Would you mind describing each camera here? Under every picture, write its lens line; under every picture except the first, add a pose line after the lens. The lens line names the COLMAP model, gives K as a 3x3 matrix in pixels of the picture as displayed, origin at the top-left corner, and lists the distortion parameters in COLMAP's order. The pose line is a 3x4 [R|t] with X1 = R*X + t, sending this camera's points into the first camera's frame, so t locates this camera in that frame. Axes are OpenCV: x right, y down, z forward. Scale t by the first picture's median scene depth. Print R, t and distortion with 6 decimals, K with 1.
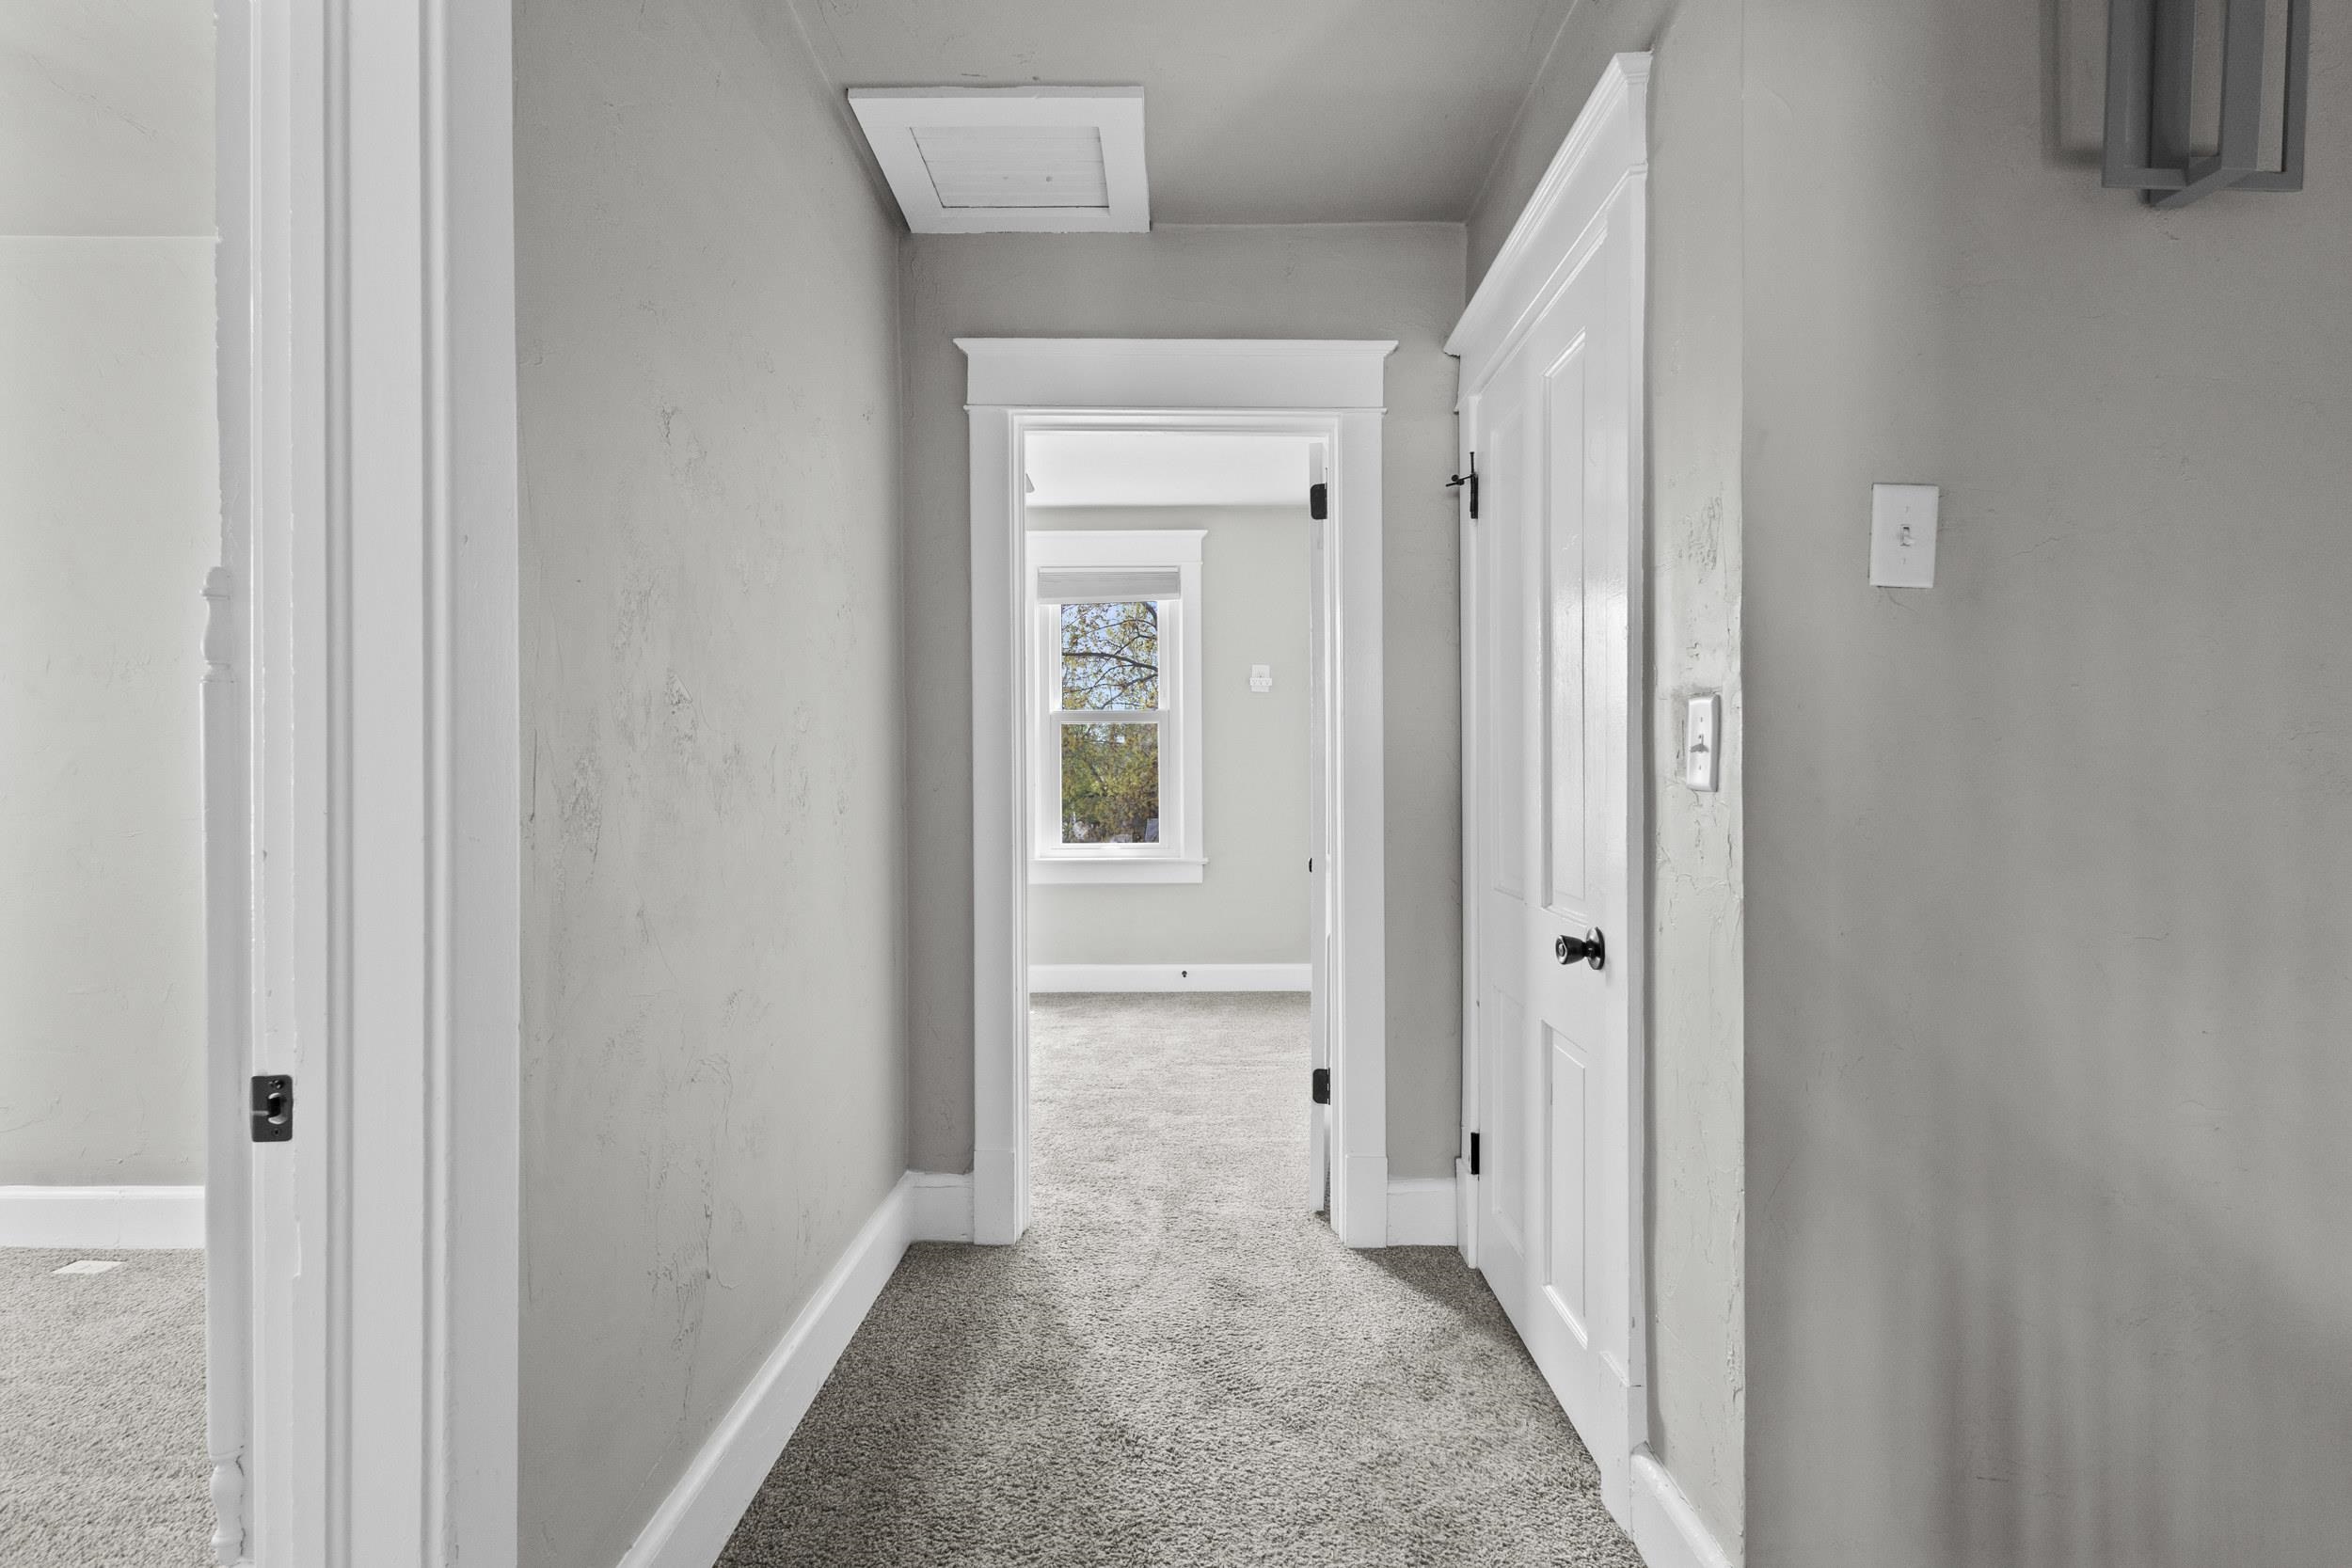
lens RADIAL K [[1089.1, 0, 1178.5], [0, 1089.1, 788.8], [0, 0, 1]] dist [0.007042, -0.001871]
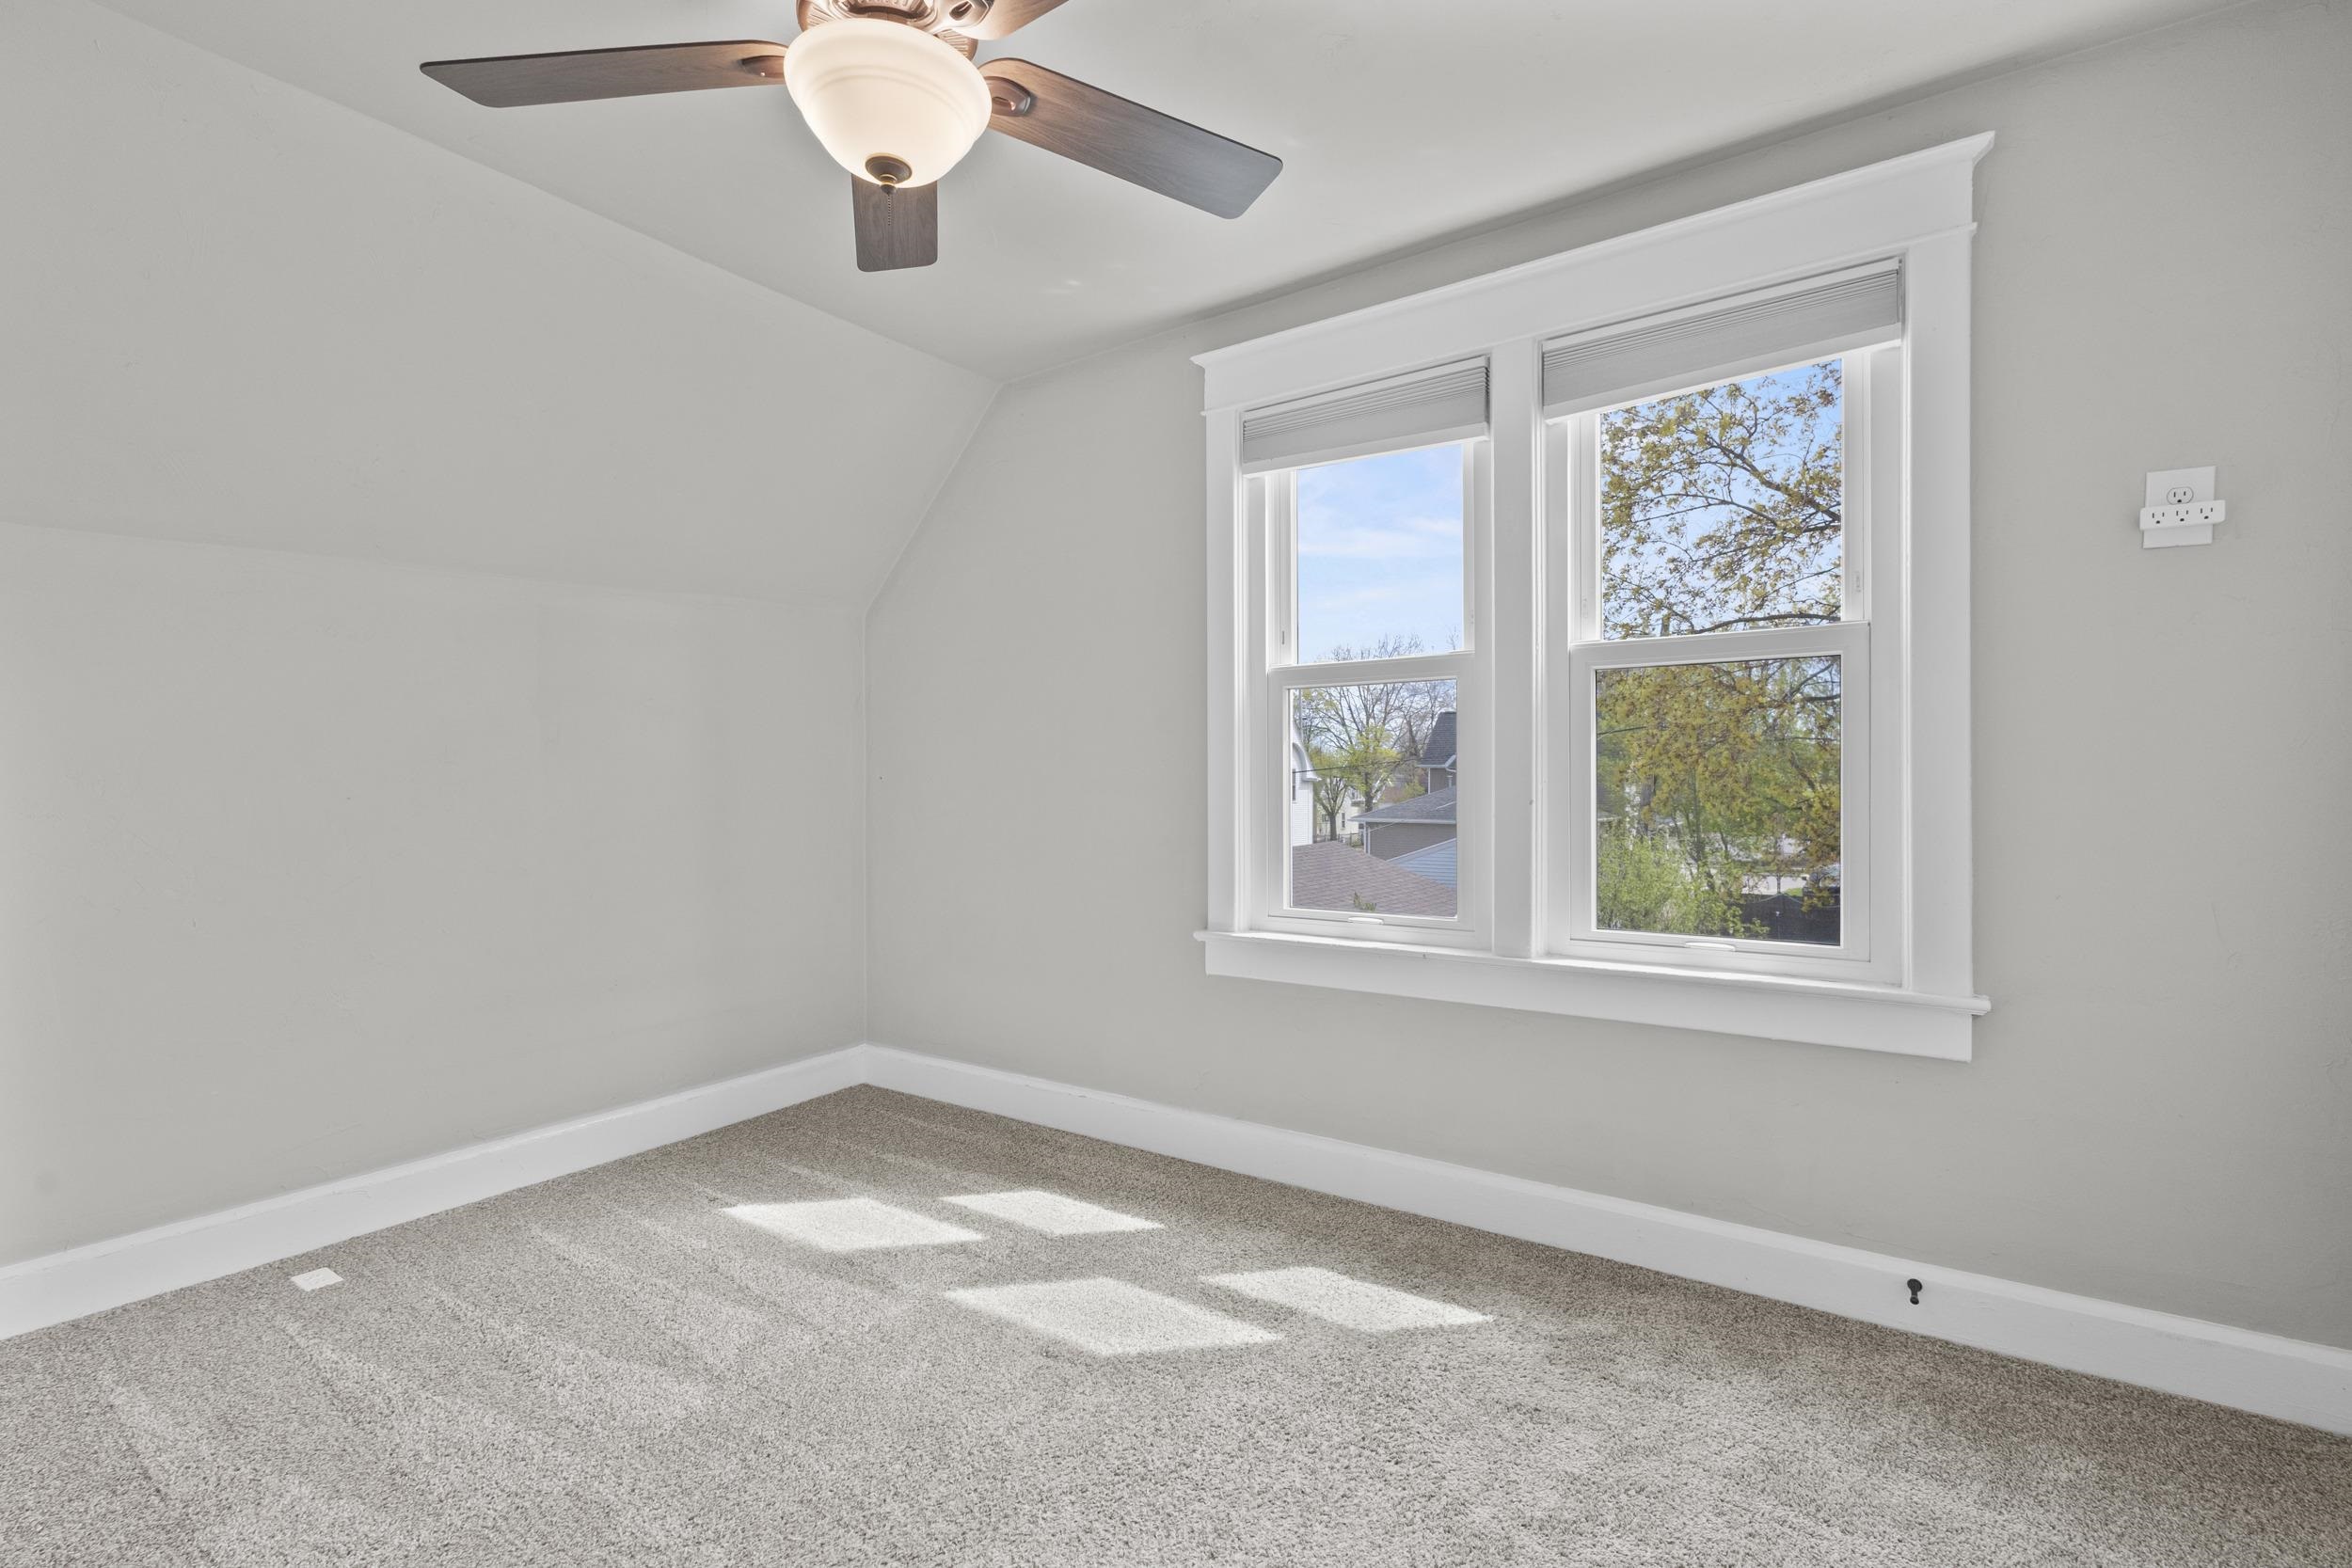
lens RADIAL K [[1089.1, 0, 1180.2], [0, 1089.1, 784.1], [0, 0, 1]] dist [0.007042, -0.001871]
pose [[0.829248, 0.003135, -0.558871, 0.005395], [-0.007520, 0.999956, -0.005550, -0.007145], [0.558830, 0.008805, 0.829236, 0.525024]]
